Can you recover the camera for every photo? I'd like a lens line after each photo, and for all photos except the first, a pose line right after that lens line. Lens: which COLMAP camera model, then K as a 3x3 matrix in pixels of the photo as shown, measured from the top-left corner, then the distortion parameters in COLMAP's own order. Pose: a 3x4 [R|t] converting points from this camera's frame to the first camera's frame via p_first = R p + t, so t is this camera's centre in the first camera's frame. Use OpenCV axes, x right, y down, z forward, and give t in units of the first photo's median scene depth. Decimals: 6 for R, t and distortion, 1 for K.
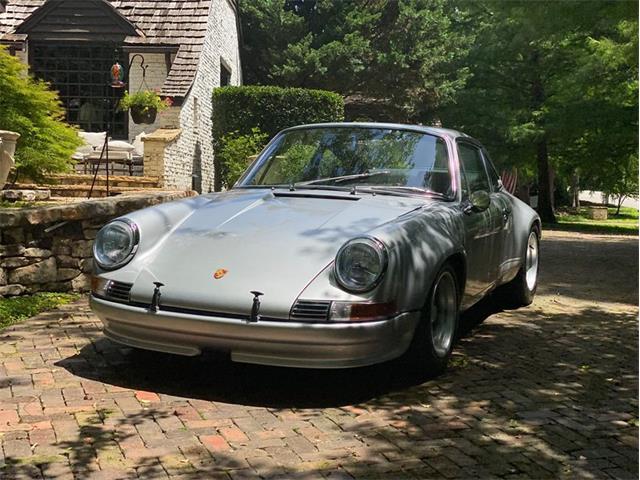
lens RADIAL K [[957.7, 0, 320.0], [0, 957.7, 240.0], [0, 0, 1]] dist [0.111291, -0.054810]
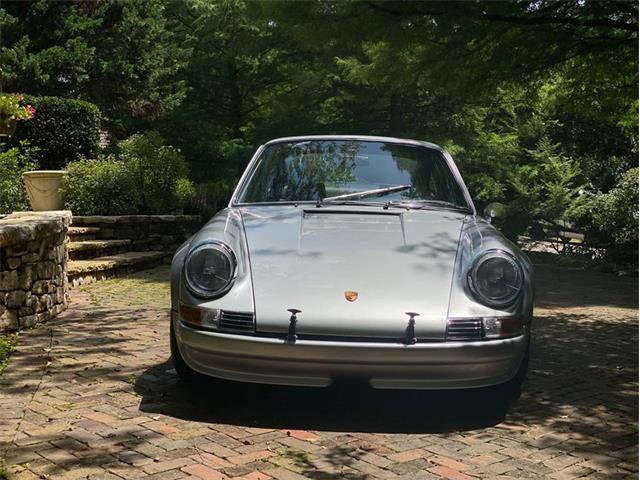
lens RADIAL K [[983.4, 0, 323.0], [0, 983.4, 256.0], [0, 0, 1]] dist [0.123862, -0.058359]
pose [[0.930469, -0.038609, 0.364331, -0.477472], [0.039415, 0.999209, 0.005225, -0.009903], [-0.364244, 0.009499, 0.931255, 0.120137]]
